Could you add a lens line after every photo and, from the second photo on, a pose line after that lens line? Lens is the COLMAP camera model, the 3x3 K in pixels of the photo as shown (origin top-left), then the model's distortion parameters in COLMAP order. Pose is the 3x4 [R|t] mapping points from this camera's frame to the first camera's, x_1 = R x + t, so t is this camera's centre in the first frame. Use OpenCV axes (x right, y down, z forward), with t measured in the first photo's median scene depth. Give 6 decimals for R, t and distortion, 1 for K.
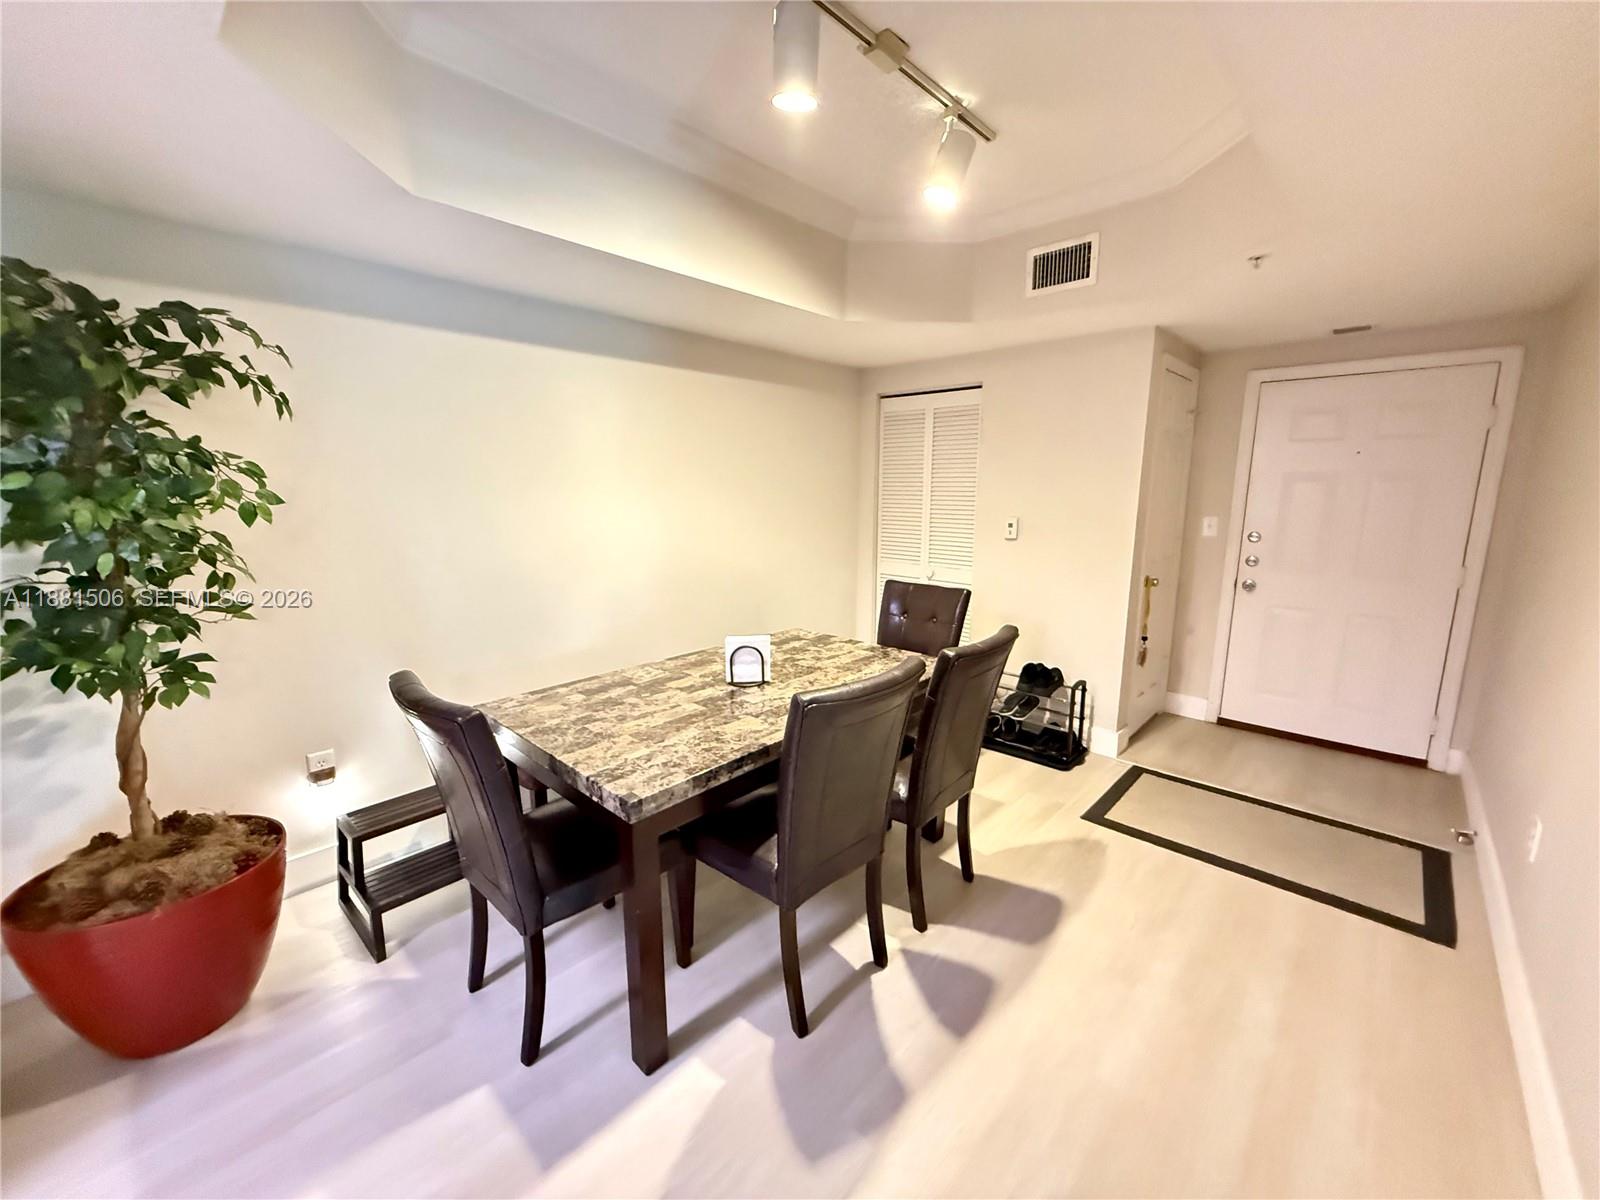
lens RADIAL K [[637.6, 0, 800.0], [0, 637.6, 600.0], [0, 0, 1]] dist [0.001553, 0.000125]
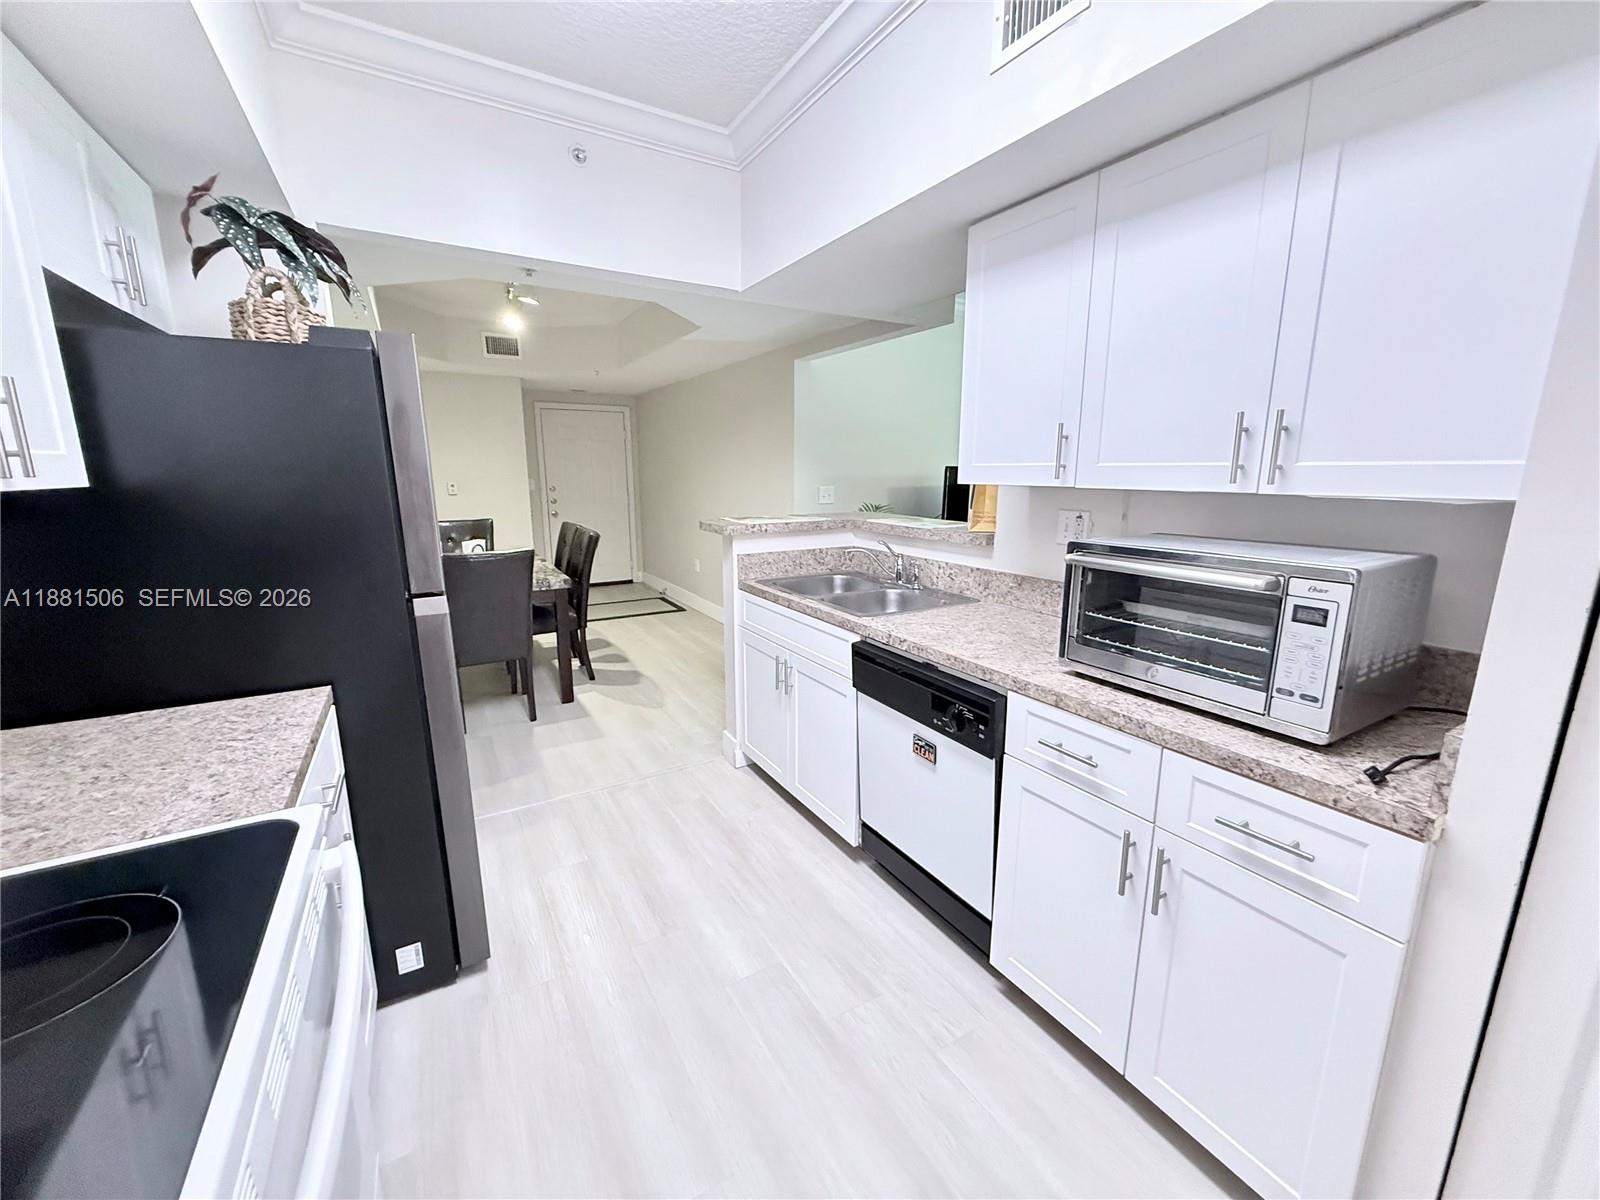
lens RADIAL K [[637.6, 0, 800.0], [0, 637.6, 600.0], [0, 0, 1]] dist [0.001553, 0.000125]
pose [[0.270786, -0.192511, 0.943194, -1.819092], [0.171320, 0.973795, 0.149572, 0.128668], [-0.947272, 0.121086, 0.296672, -0.472297]]
